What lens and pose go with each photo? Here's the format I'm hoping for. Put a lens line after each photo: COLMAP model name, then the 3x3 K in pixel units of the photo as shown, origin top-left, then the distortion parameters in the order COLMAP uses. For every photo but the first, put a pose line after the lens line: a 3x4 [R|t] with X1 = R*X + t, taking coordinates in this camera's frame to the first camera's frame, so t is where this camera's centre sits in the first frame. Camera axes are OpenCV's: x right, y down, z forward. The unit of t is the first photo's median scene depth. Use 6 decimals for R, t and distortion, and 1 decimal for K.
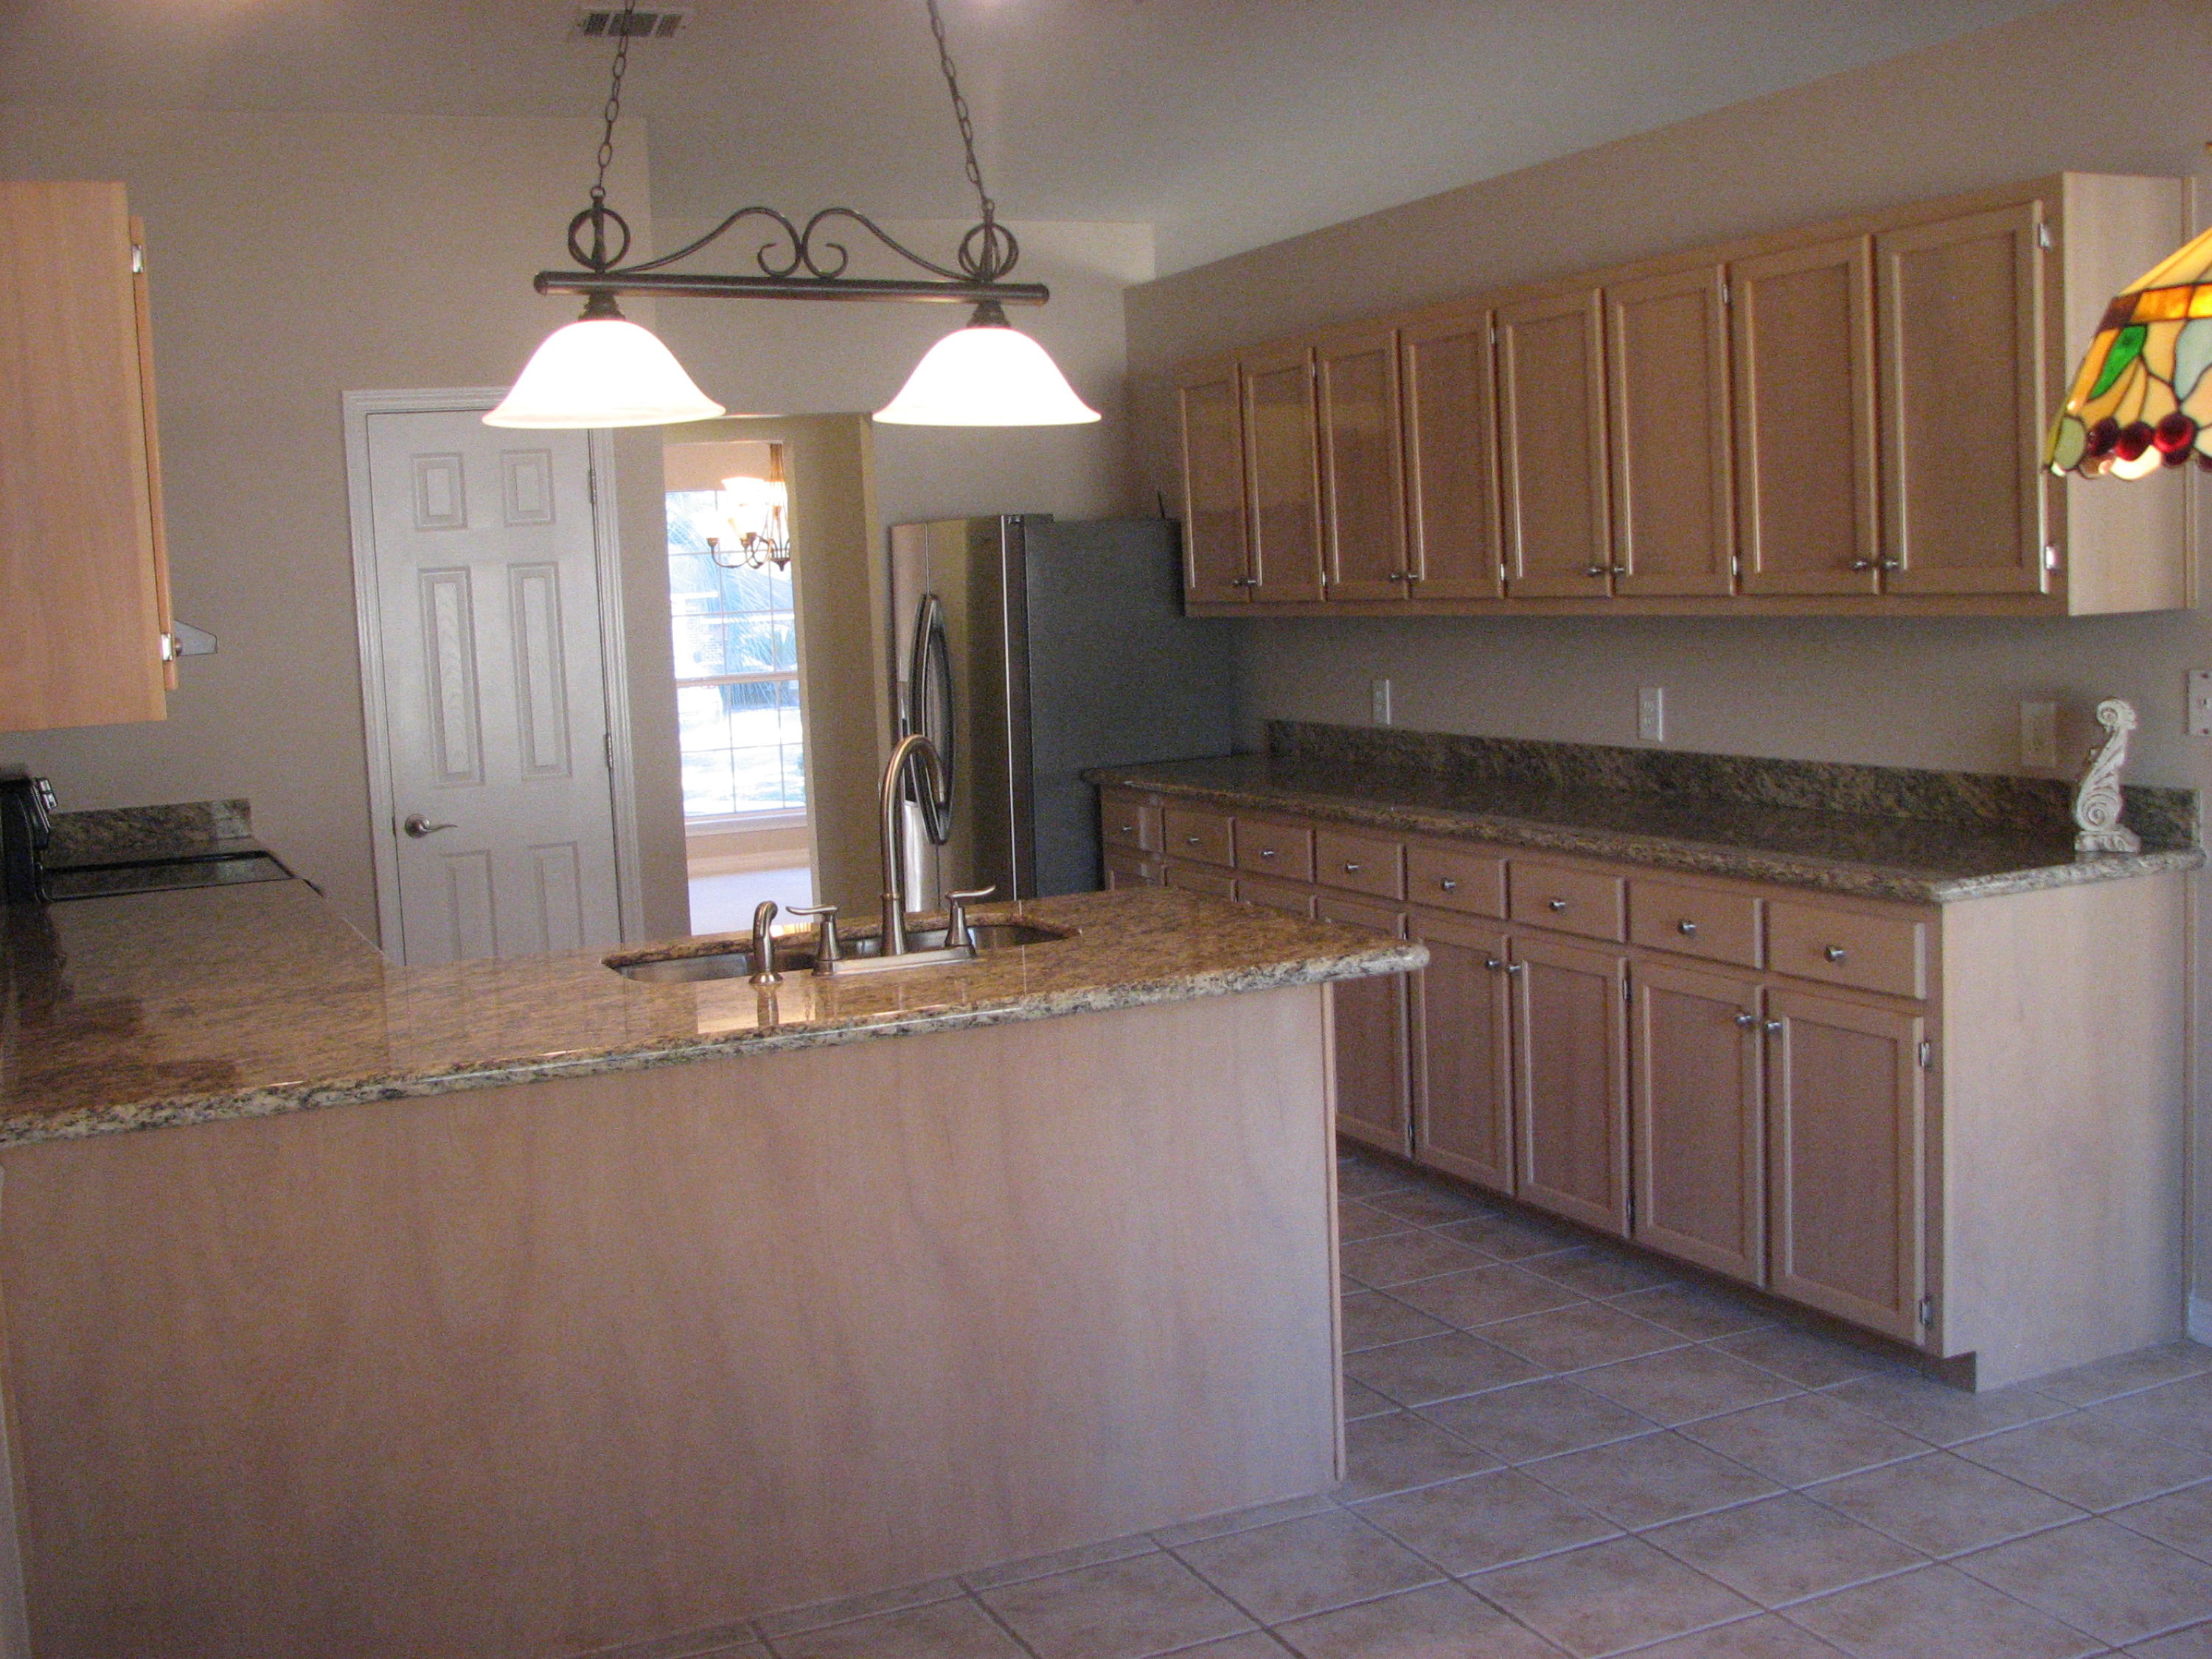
lens RADIAL K [[2366.8, 0, 1078.5], [0, 2366.8, 833.3], [0, 0, 1]] dist [-0.232673, 0.369763]
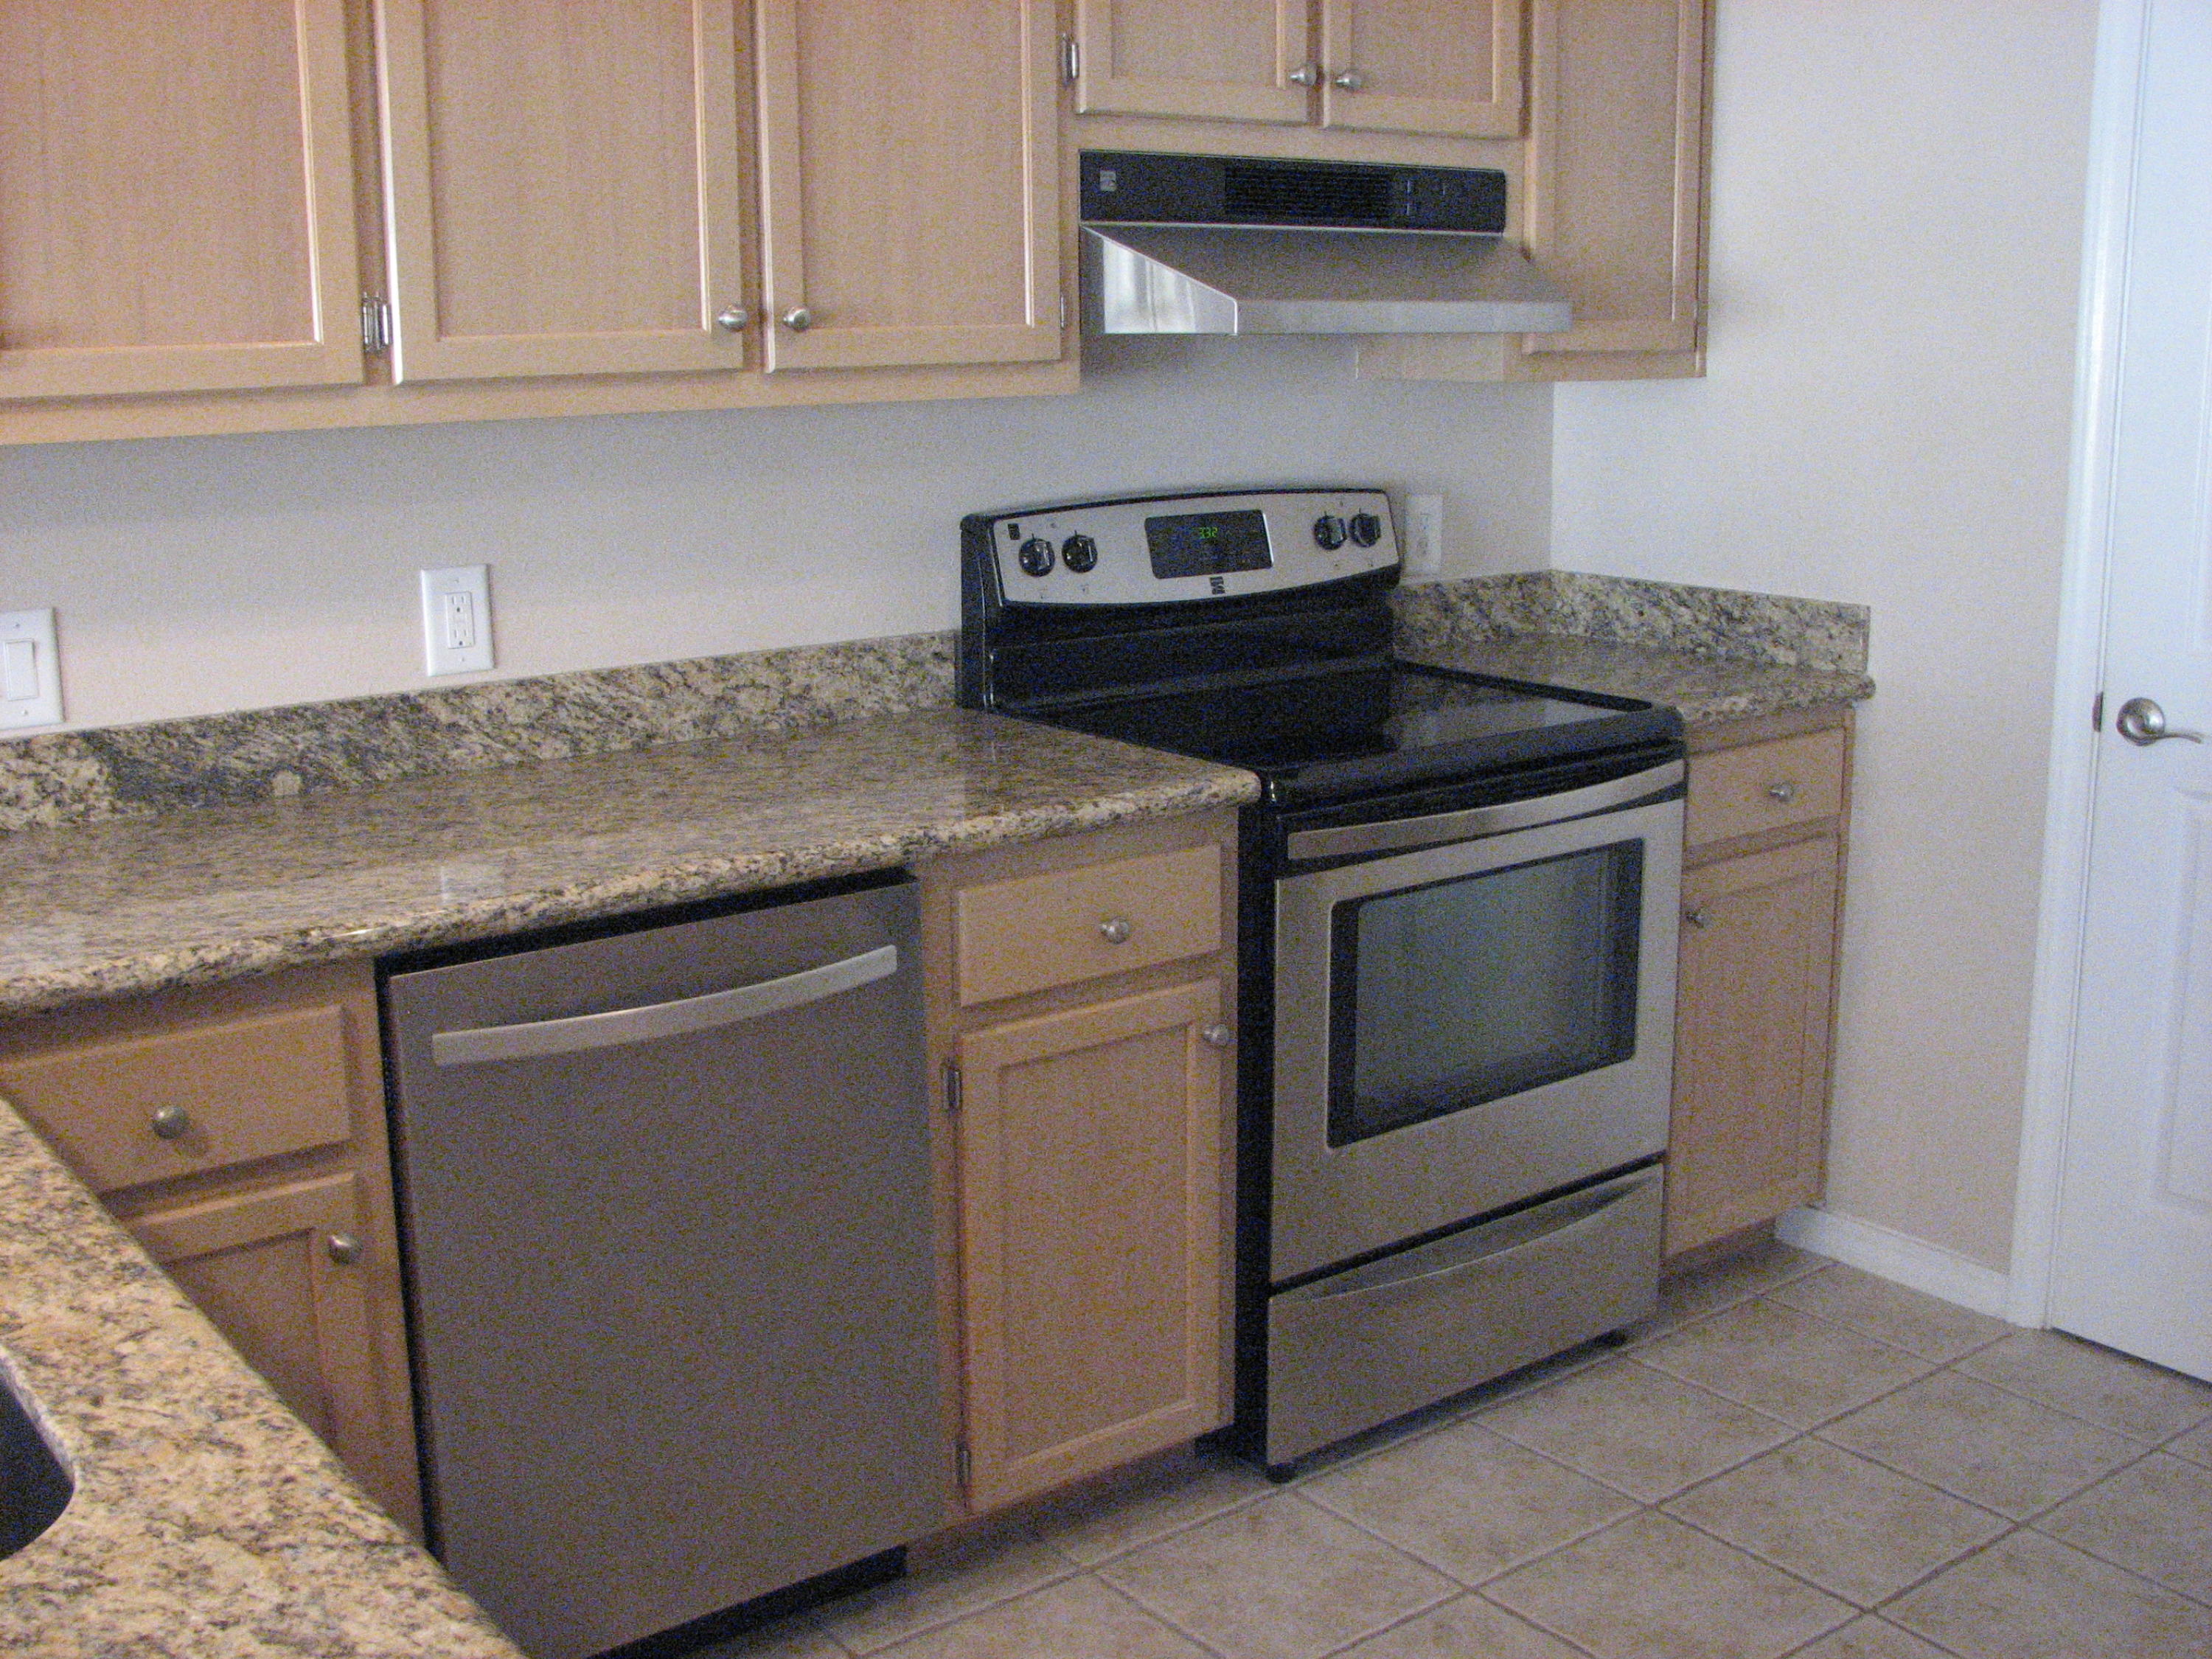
lens RADIAL K [[2478.6, 0, 1052.0], [0, 2478.6, 827.1], [0, 0, 1]] dist [-0.237378, 0.432900]
pose [[0.237948, 0.249565, -0.938668, 0.283463], [-0.107777, 0.967242, 0.229841, -0.139519], [0.965280, 0.046477, 0.257051, 1.202252]]
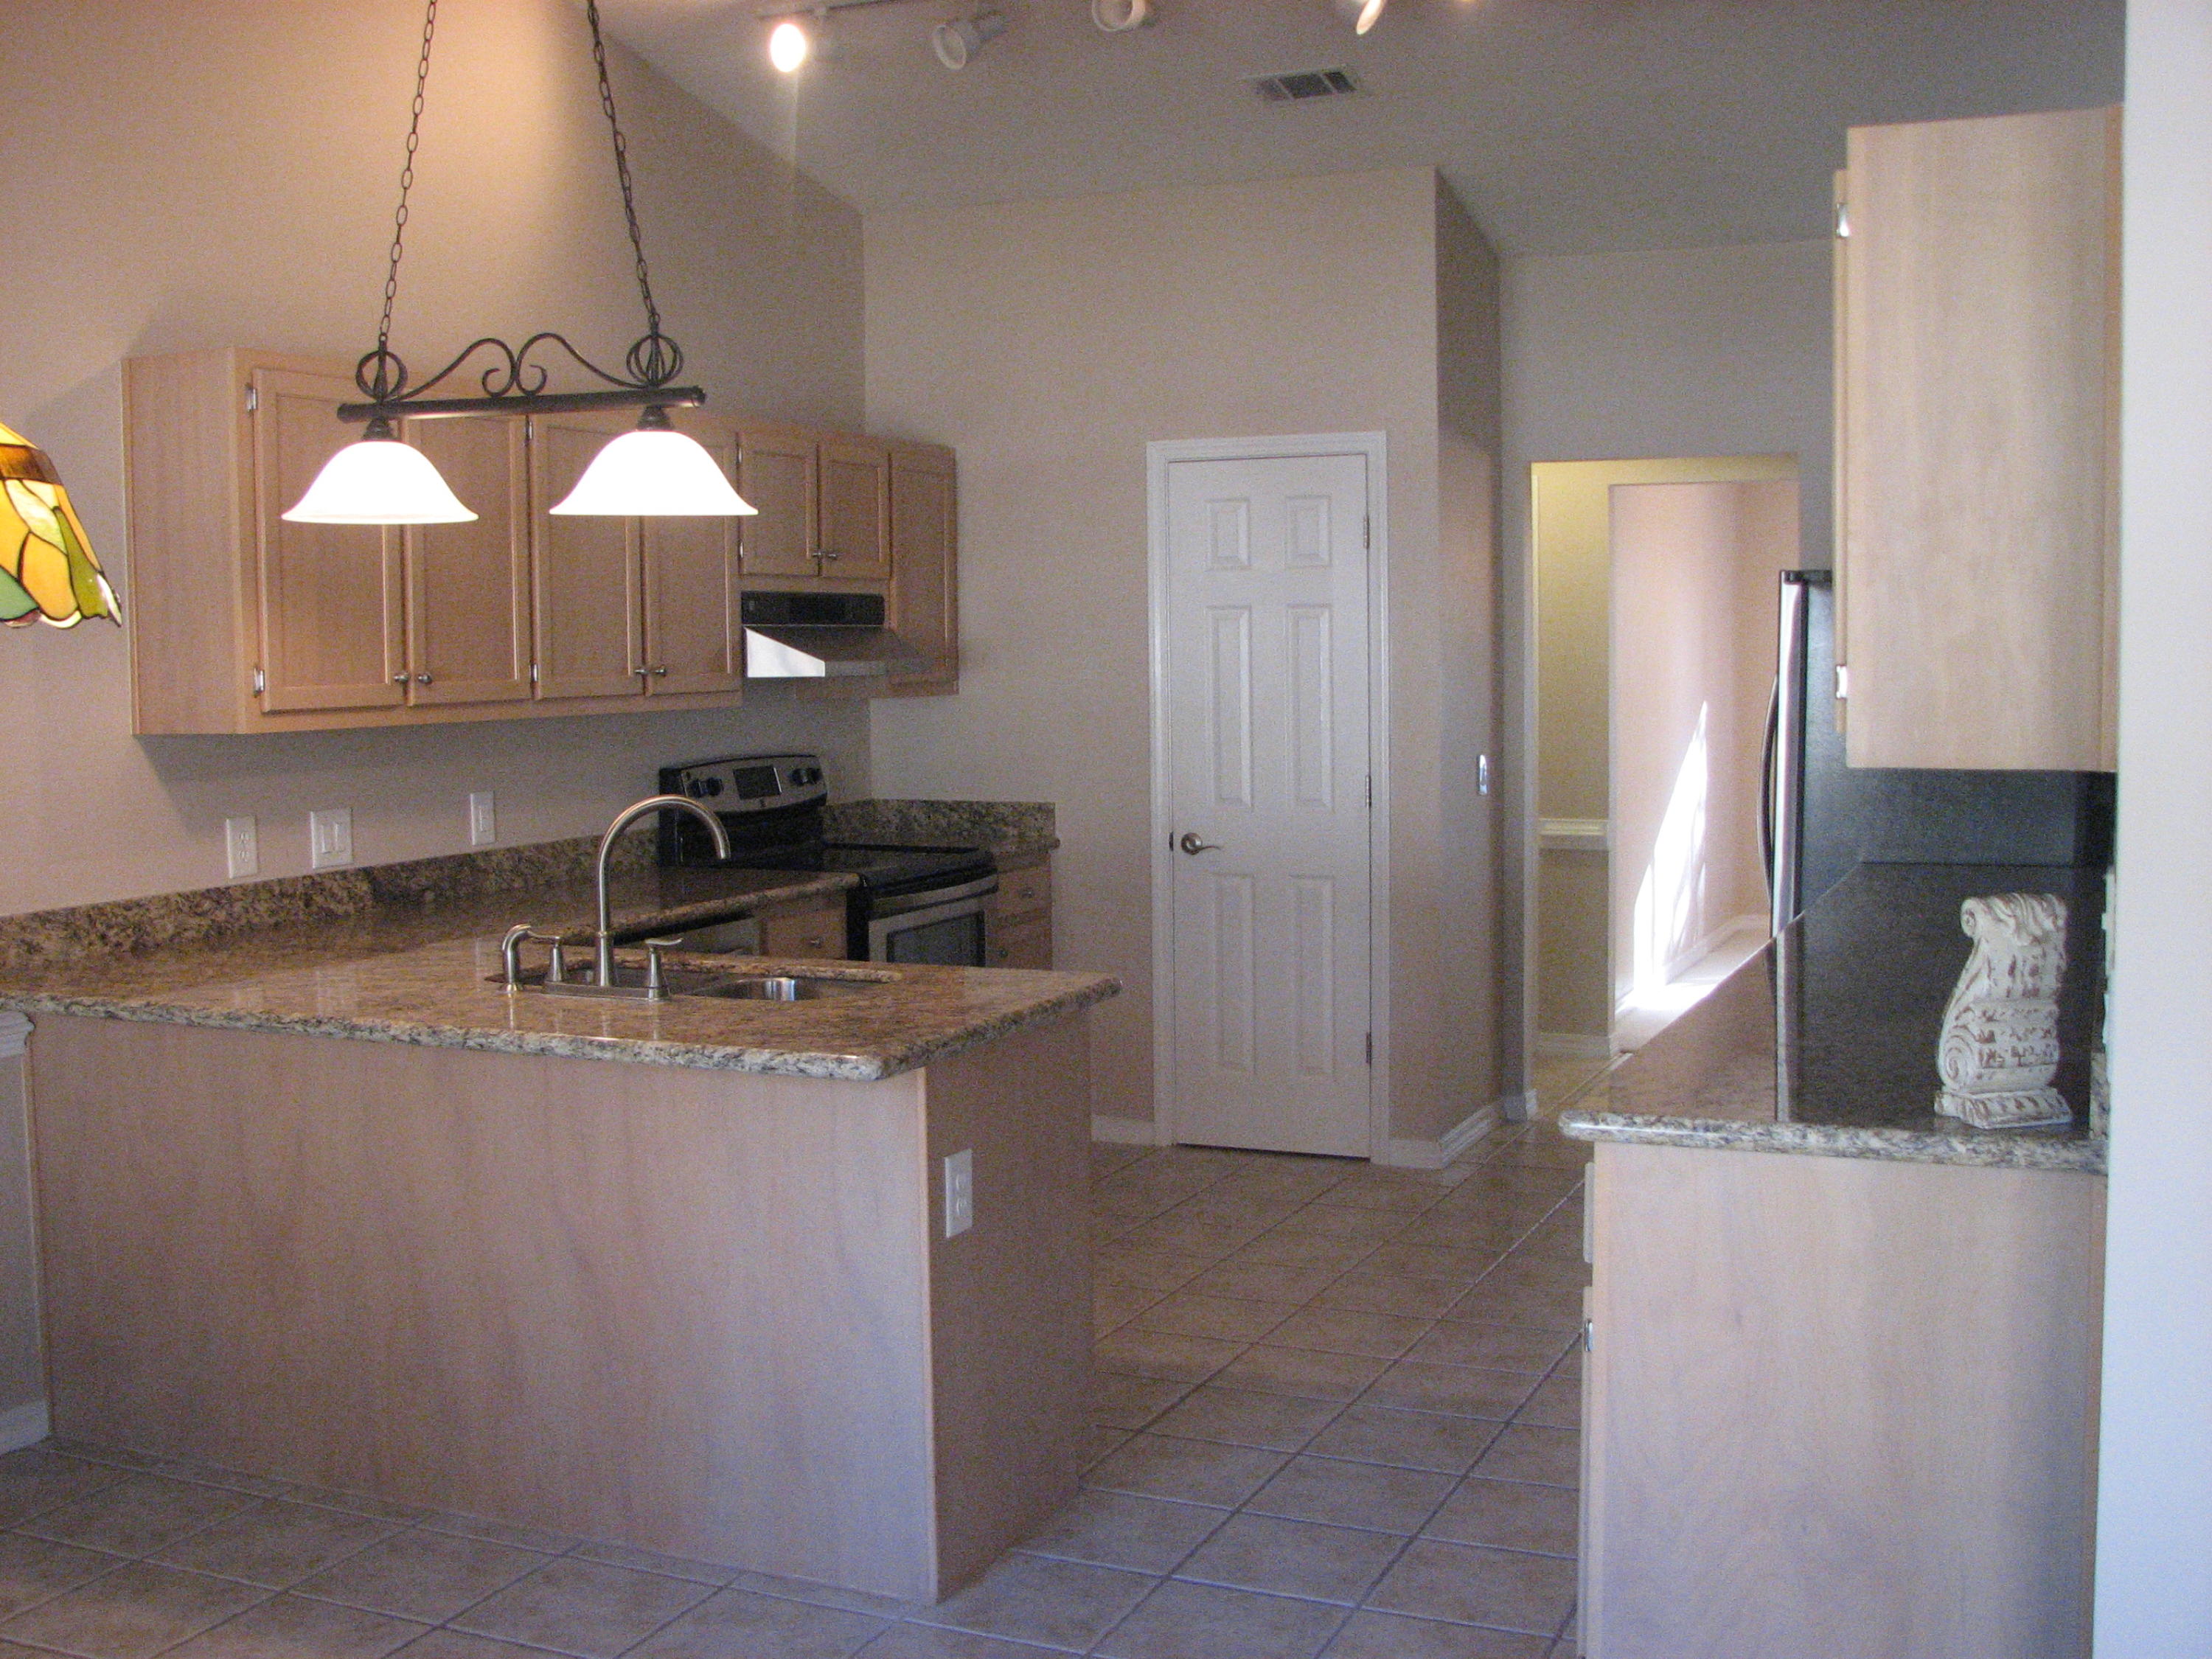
lens RADIAL K [[2366.8, 0, 1078.5], [0, 2366.8, 833.3], [0, 0, 1]] dist [-0.232673, 0.369763]
pose [[0.664996, 0.099946, -0.740130, 0.922371], [-0.099577, 0.994023, 0.044762, -0.096811], [0.740179, 0.043933, 0.670973, 0.421770]]
